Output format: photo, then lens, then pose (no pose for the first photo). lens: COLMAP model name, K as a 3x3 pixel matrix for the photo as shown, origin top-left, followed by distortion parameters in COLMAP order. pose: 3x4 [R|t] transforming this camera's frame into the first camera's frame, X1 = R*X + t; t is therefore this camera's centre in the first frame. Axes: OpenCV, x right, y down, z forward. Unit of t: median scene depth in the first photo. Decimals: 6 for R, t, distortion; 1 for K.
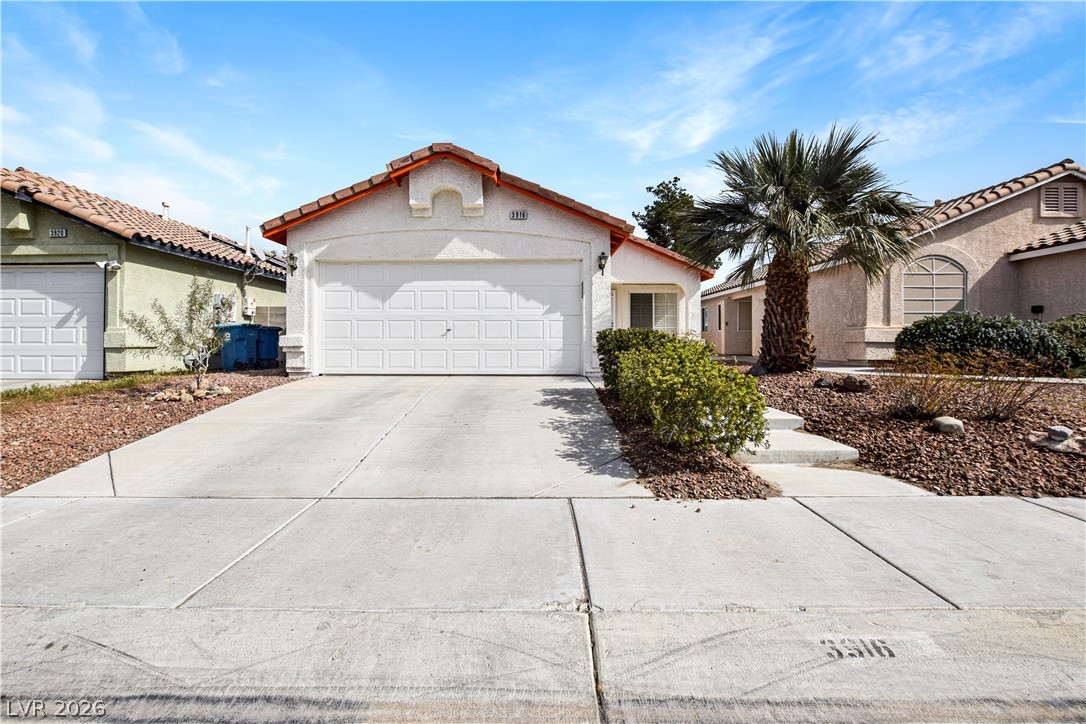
lens RADIAL K [[478.3, 0, 542.0], [0, 478.3, 352.6], [0, 0, 1]] dist [-0.014267, 0.000667]
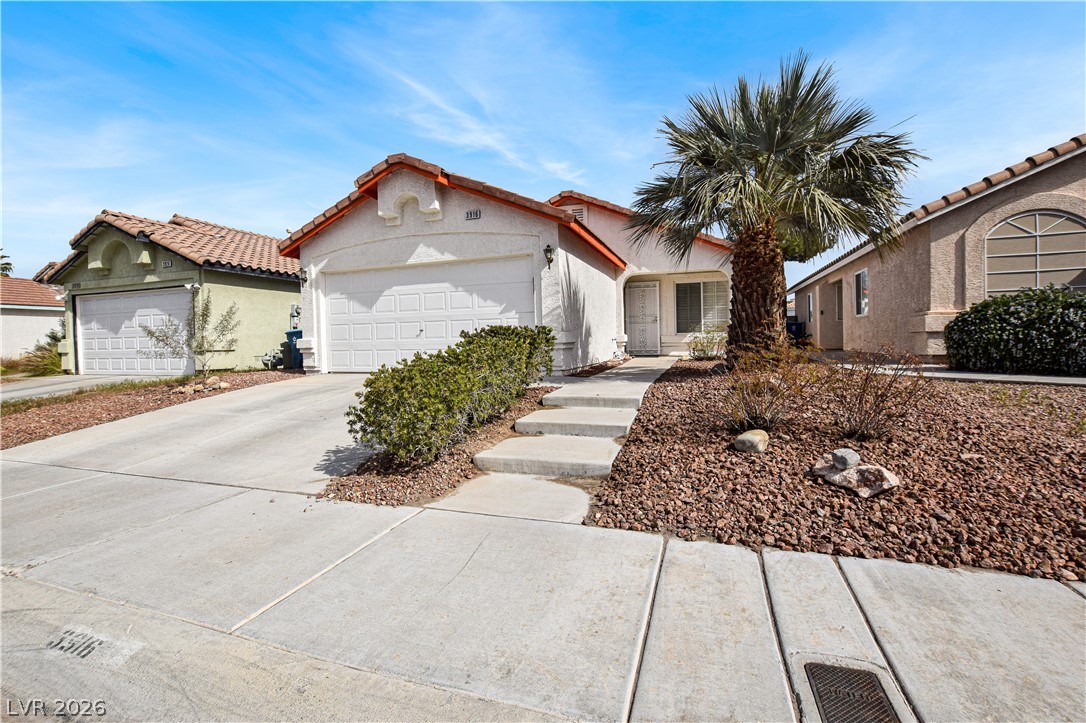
lens RADIAL K [[482.6, 0, 543.0], [0, 482.6, 361.5], [0, 0, 1]] dist [-0.014840, -0.000134]
pose [[0.947089, -0.005086, -0.320932, 0.411917], [0.013122, 0.999652, 0.022880, 0.000173], [0.320704, -0.025881, 0.946826, 0.076872]]
